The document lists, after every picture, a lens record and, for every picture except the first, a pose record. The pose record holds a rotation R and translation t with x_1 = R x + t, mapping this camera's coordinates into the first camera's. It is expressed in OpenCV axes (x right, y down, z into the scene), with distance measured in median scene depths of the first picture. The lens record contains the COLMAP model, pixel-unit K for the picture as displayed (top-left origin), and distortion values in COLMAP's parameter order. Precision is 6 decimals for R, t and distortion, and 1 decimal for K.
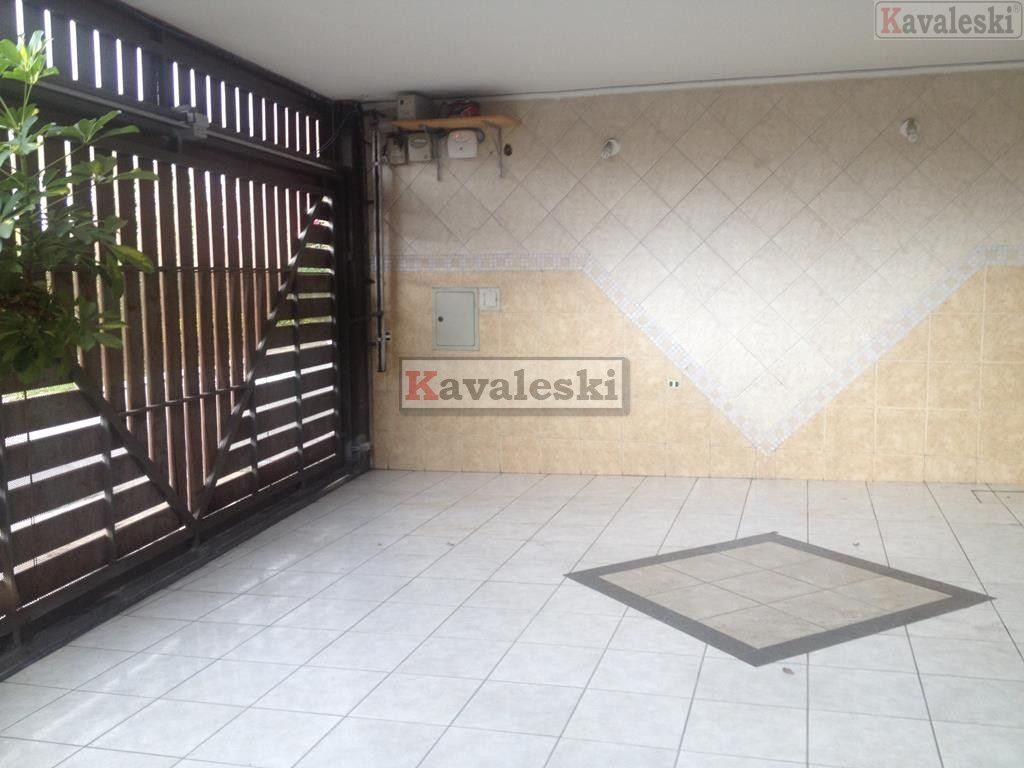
lens RADIAL K [[956.3, 0, 515.4], [0, 956.3, 381.6], [0, 0, 1]] dist [0.125674, -0.272379]
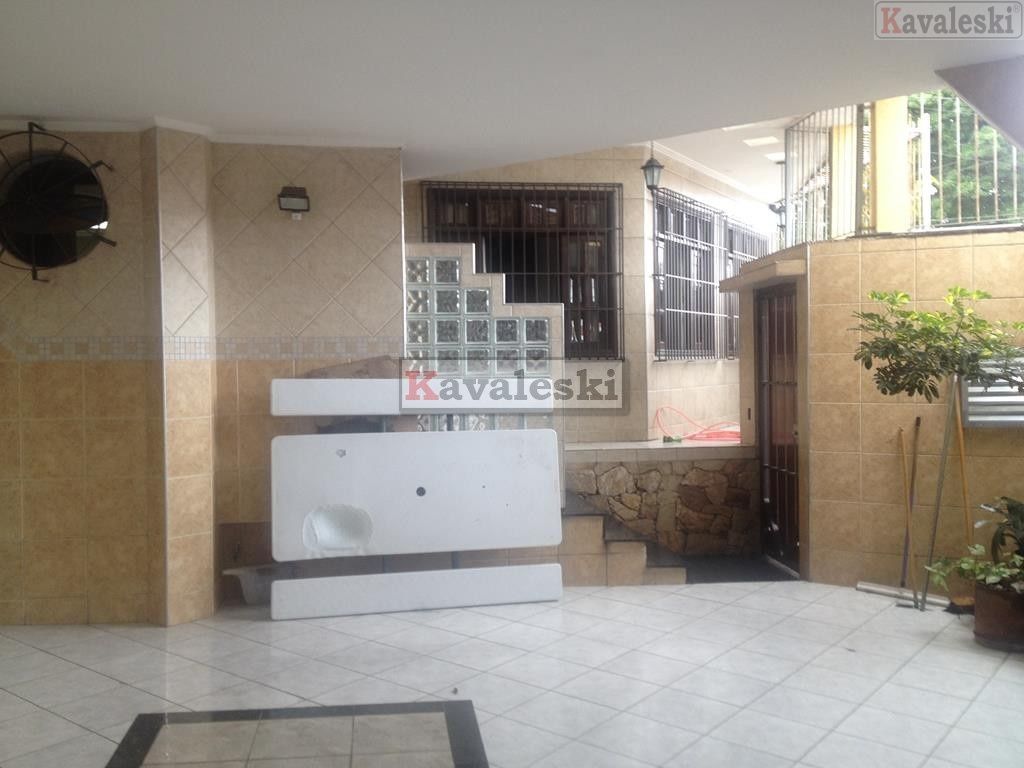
lens RADIAL K [[956.3, 0, 515.4], [0, 956.3, 381.6], [0, 0, 1]] dist [0.125674, -0.272379]
pose [[-0.940019, 0.004225, 0.341095, -0.113431], [0.049076, 0.991196, 0.122969, -0.127814], [-0.337573, 0.132333, -0.931951, 1.117131]]
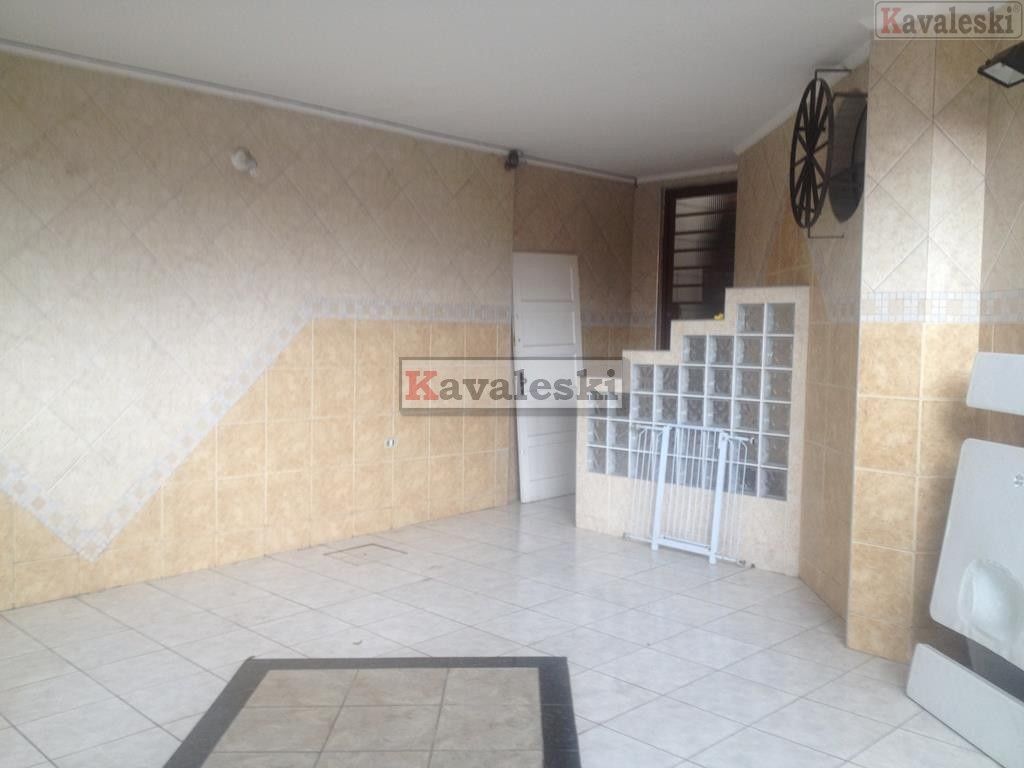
lens RADIAL K [[956.3, 0, 515.4], [0, 956.3, 381.6], [0, 0, 1]] dist [0.125674, -0.272379]
pose [[0.479776, -0.028755, 0.876920, -0.248256], [0.073534, 0.997264, -0.007530, -0.033826], [-0.874304, 0.068096, 0.480578, 0.361724]]
